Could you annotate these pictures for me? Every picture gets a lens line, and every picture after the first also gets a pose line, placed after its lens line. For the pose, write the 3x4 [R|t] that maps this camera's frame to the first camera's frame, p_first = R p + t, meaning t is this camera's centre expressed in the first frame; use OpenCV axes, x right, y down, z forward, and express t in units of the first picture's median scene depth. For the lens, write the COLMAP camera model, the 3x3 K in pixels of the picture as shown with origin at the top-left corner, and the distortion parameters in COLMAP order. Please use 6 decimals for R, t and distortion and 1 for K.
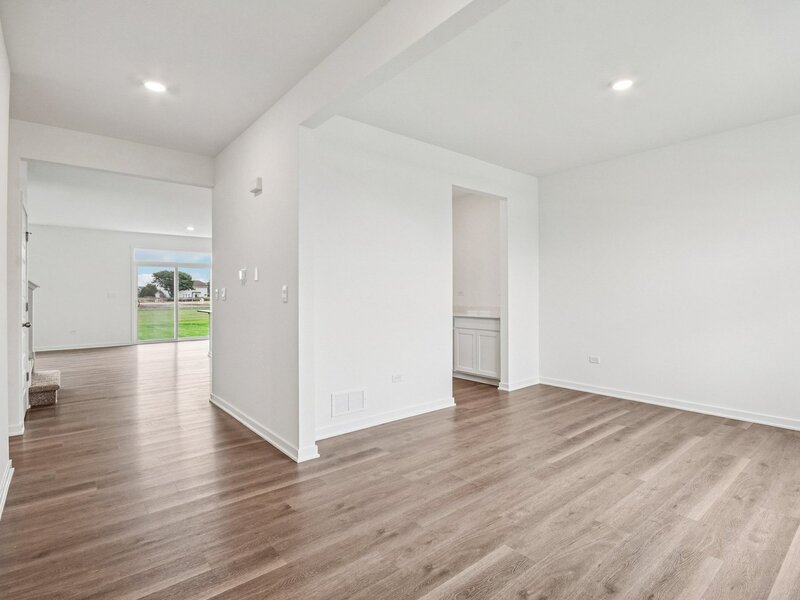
lens RADIAL K [[413.5, 0, 408.6], [0, 413.5, 297.8], [0, 0, 1]] dist [-0.000964, -0.000895]
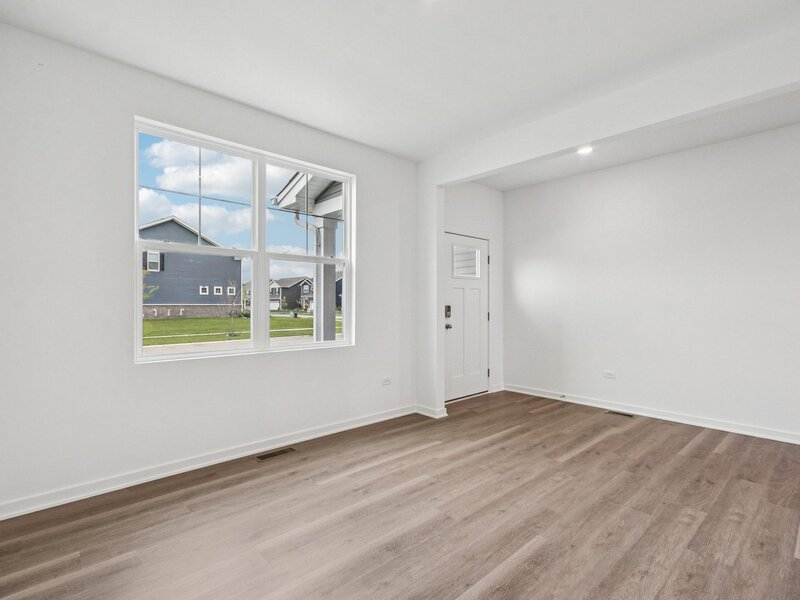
lens RADIAL K [[401.1, 0, 405.4], [0, 401.1, 300.7], [0, 0, 1]] dist [0.005403, 0.001150]
pose [[-0.998383, 0.003260, -0.056751, 0.585681], [0.003308, 0.999994, -0.000754, -0.012661], [0.056748, -0.000941, -0.998388, 1.604079]]
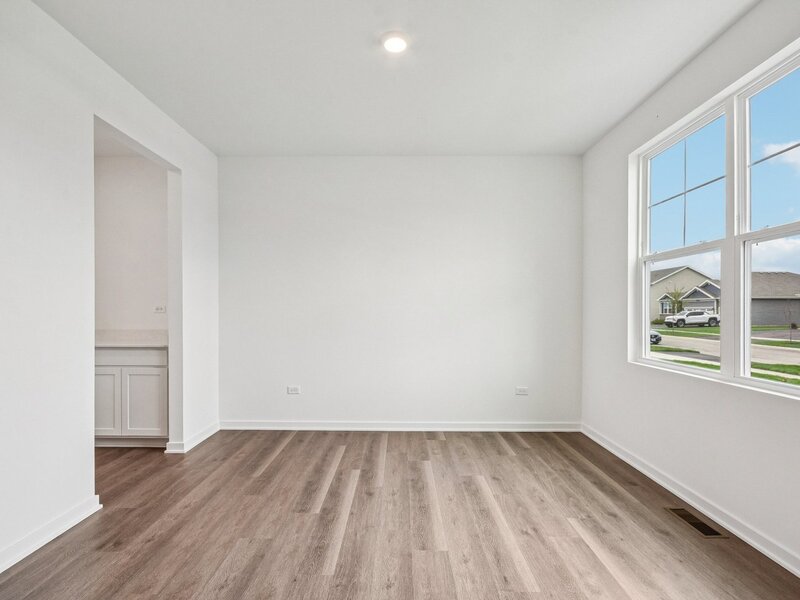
lens RADIAL K [[406.2, 0, 394.7], [0, 406.2, 311.5], [0, 0, 1]] dist [-0.002187, -0.000582]
pose [[0.655031, 0.005351, 0.755583, -0.064446], [0.002447, 0.999955, -0.009203, -0.002148], [-0.755598, 0.007877, 0.654989, 0.485431]]
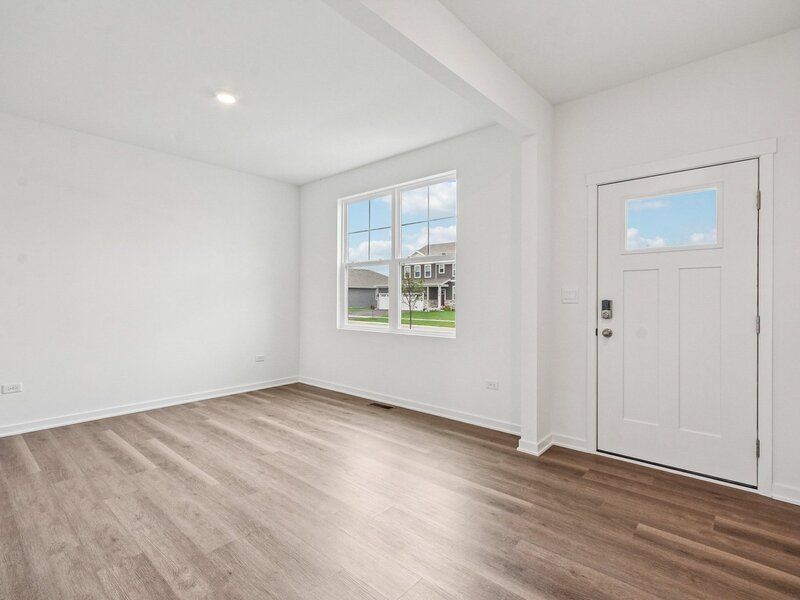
lens RADIAL K [[401.1, 0, 405.4], [0, 401.1, 300.7], [0, 0, 1]] dist [0.005403, 0.001150]
pose [[-0.154664, -0.003286, 0.987962, -0.554679], [0.006390, 0.999970, 0.004326, -0.000453], [-0.987946, 0.006982, -0.154639, 0.692367]]
